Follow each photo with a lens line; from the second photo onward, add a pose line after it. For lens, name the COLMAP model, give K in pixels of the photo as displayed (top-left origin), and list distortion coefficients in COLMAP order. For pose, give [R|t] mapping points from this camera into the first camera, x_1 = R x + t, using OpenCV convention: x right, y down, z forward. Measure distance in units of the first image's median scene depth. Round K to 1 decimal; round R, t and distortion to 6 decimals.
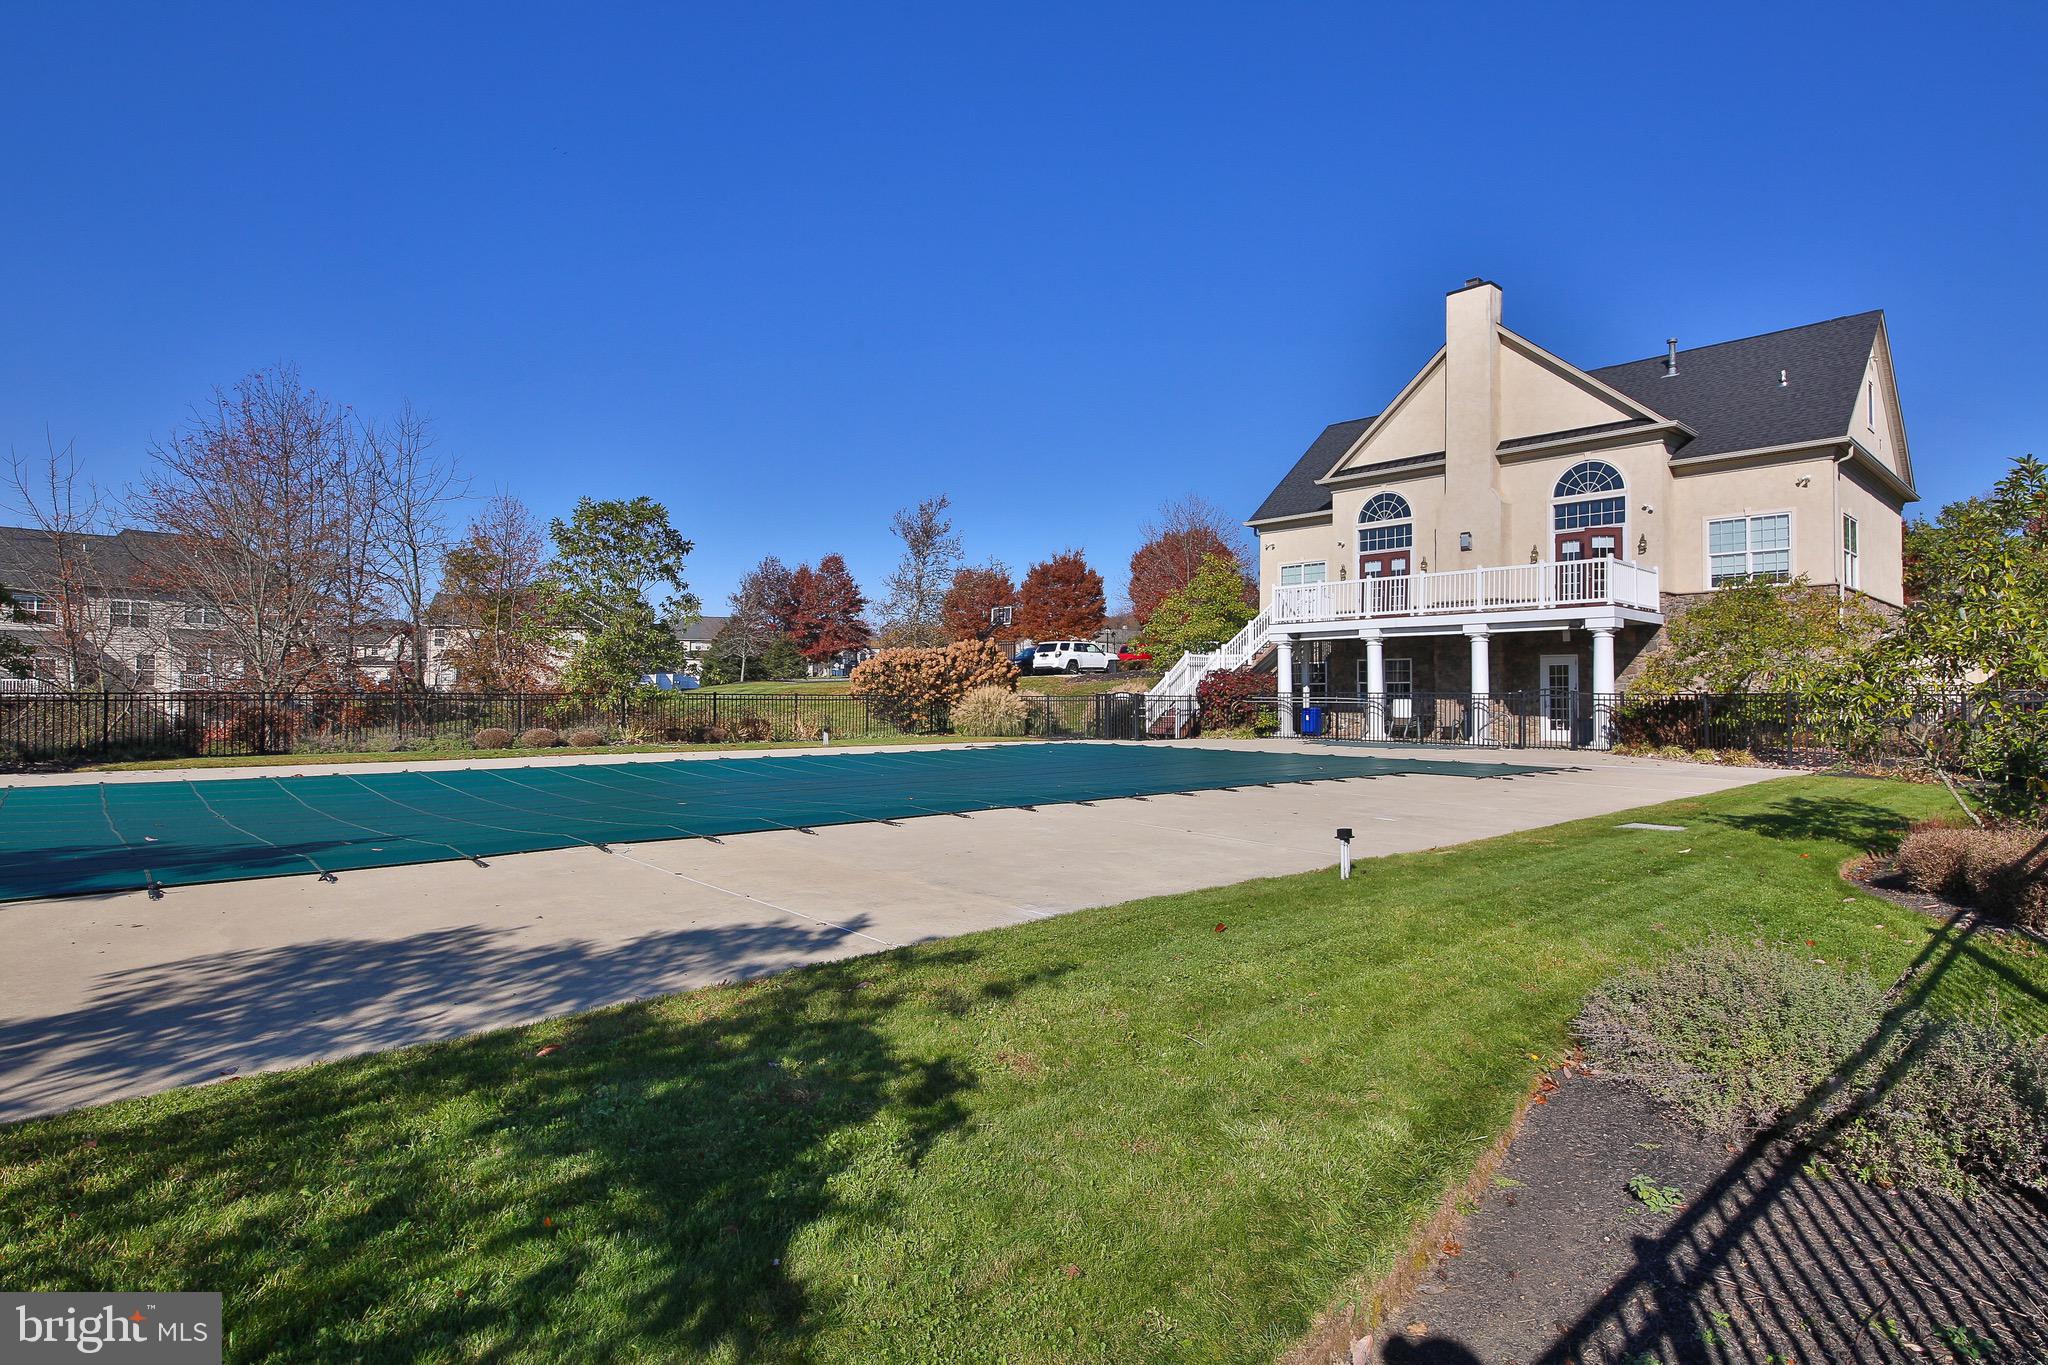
lens RADIAL K [[1036.2, 0, 1012.8], [0, 1036.2, 681.1], [0, 0, 1]] dist [0.036940, -0.000011]
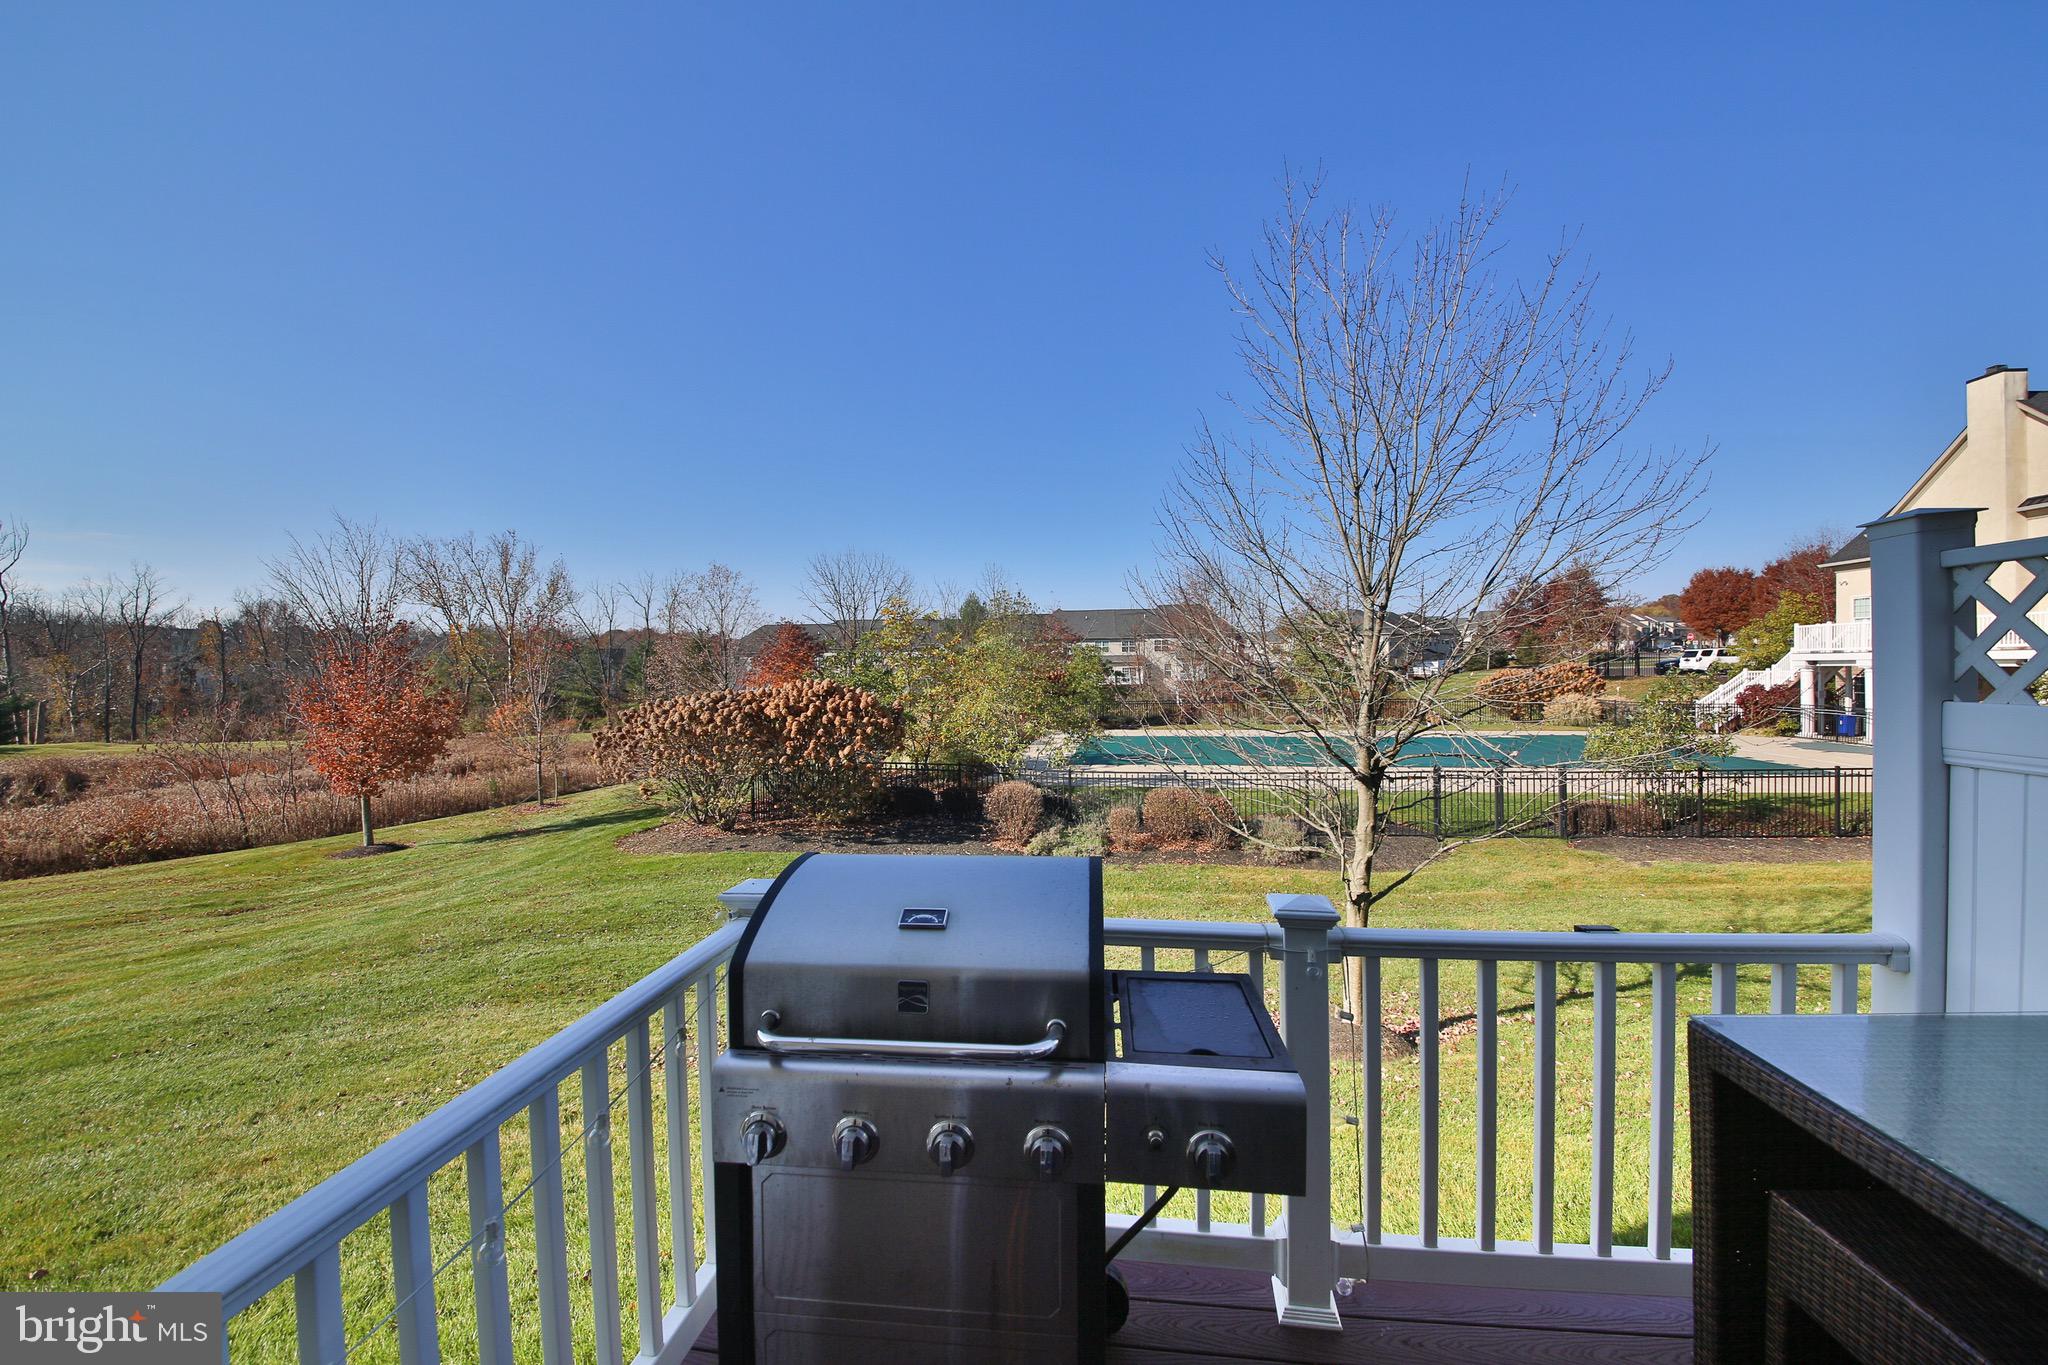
lens RADIAL K [[737.6, 0, 1038.4], [0, 737.6, 672.8], [0, 0, 1]] dist [-0.032726, -0.000298]
pose [[0.645721, -0.005039, -0.763557, 0.312989], [0.022256, 0.999678, 0.012224, -0.061779], [0.763249, -0.024887, 0.645625, -0.335884]]
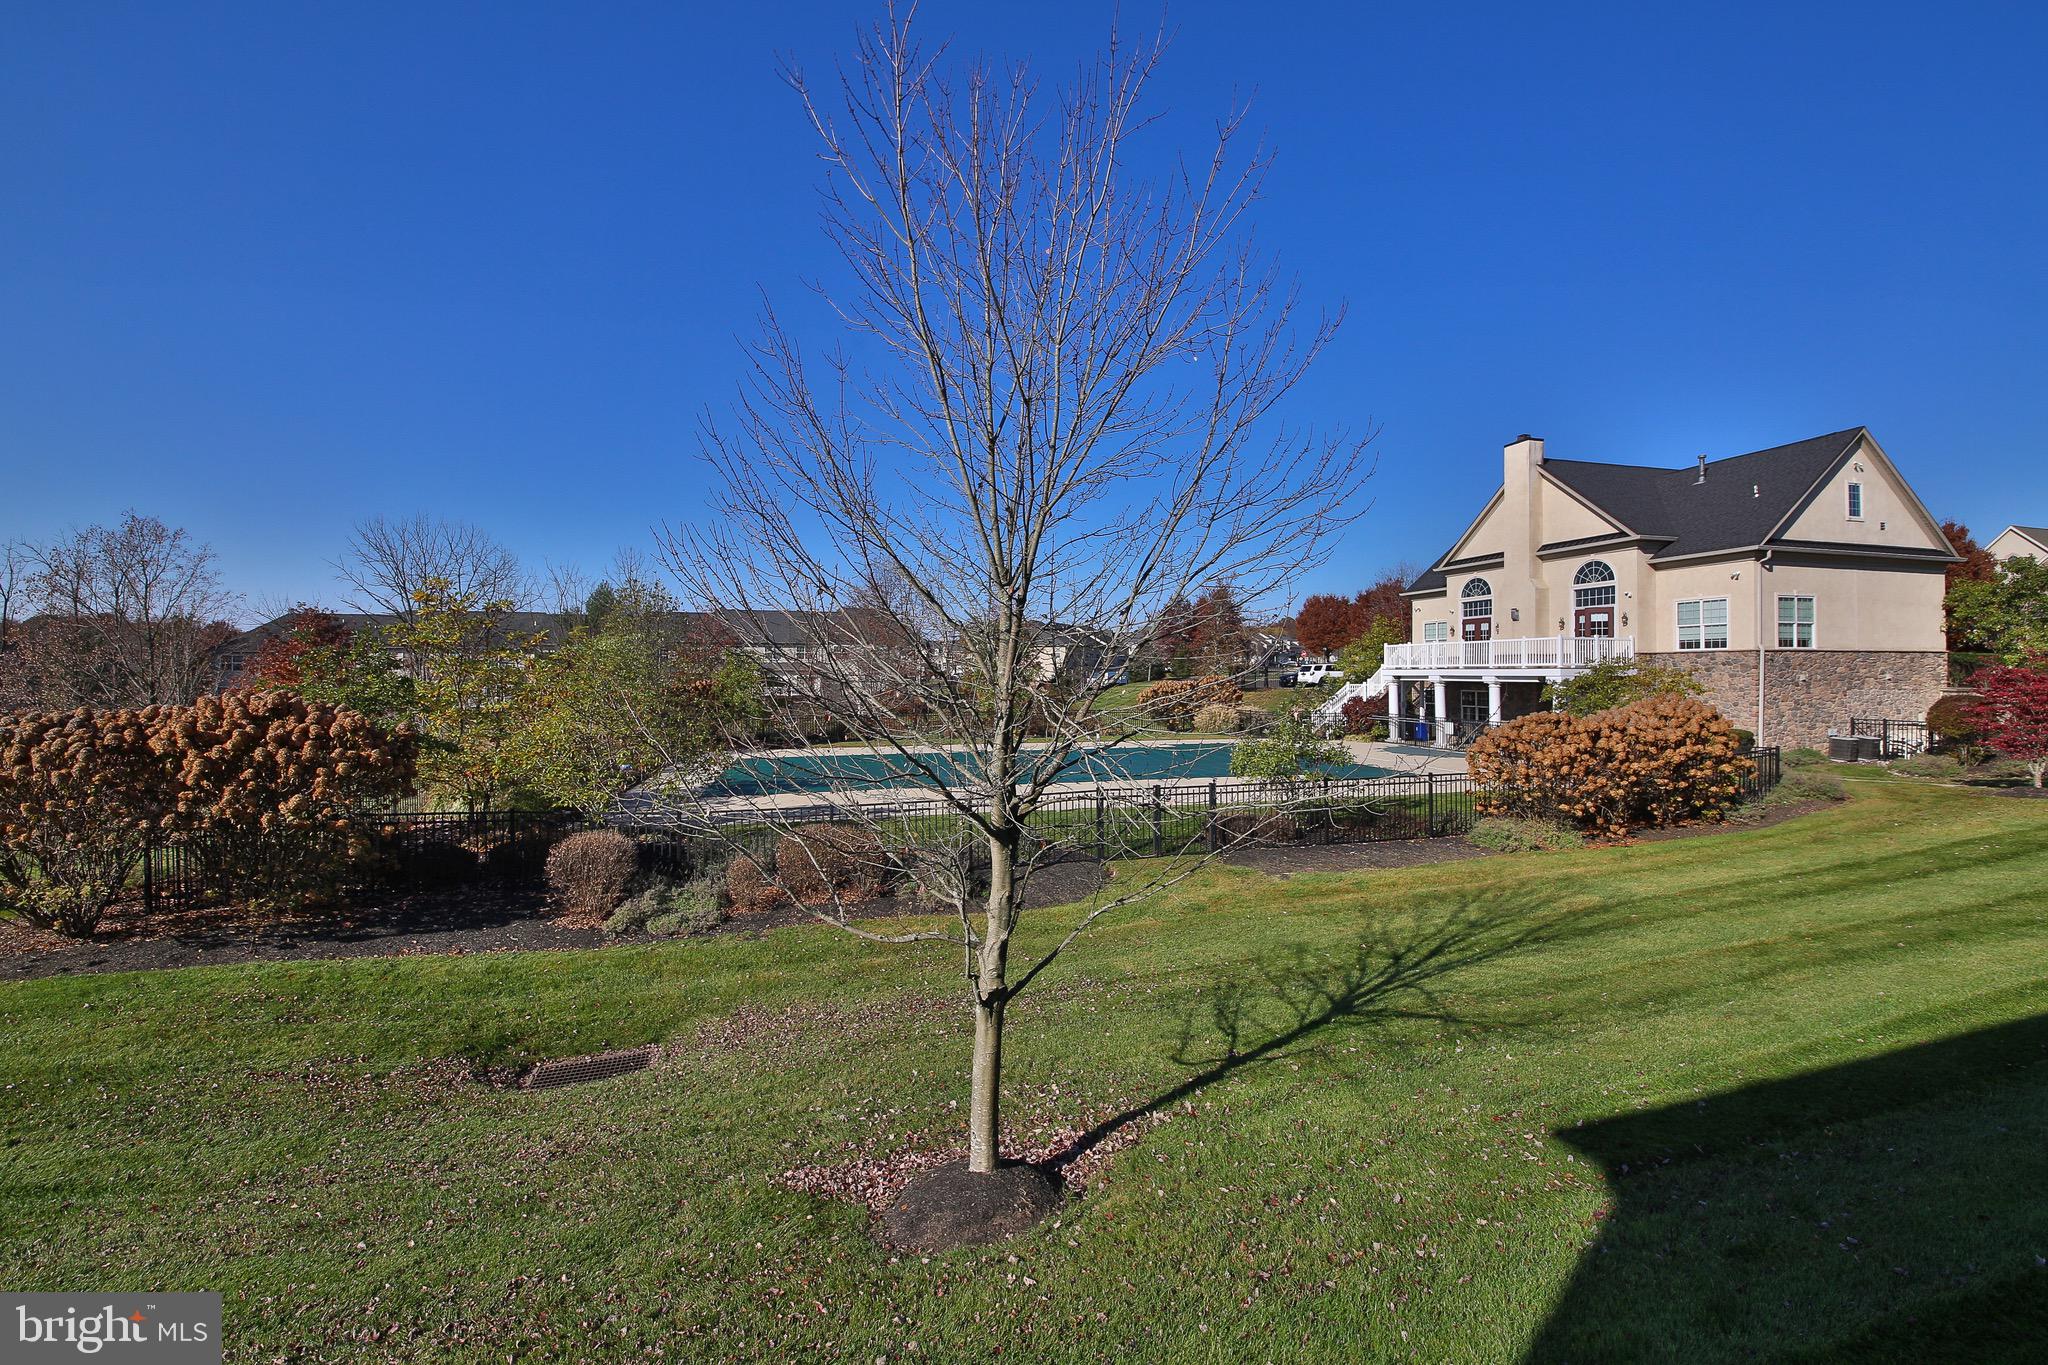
lens RADIAL K [[806.0, 0, 1023.6], [0, 806.0, 674.0], [0, 0, 1]] dist [-0.016020, -0.003995]
pose [[0.893535, -0.005863, -0.448956, 0.300538], [0.010540, 0.999913, 0.007918, -0.061705], [0.448871, -0.011807, 0.893519, -0.297755]]
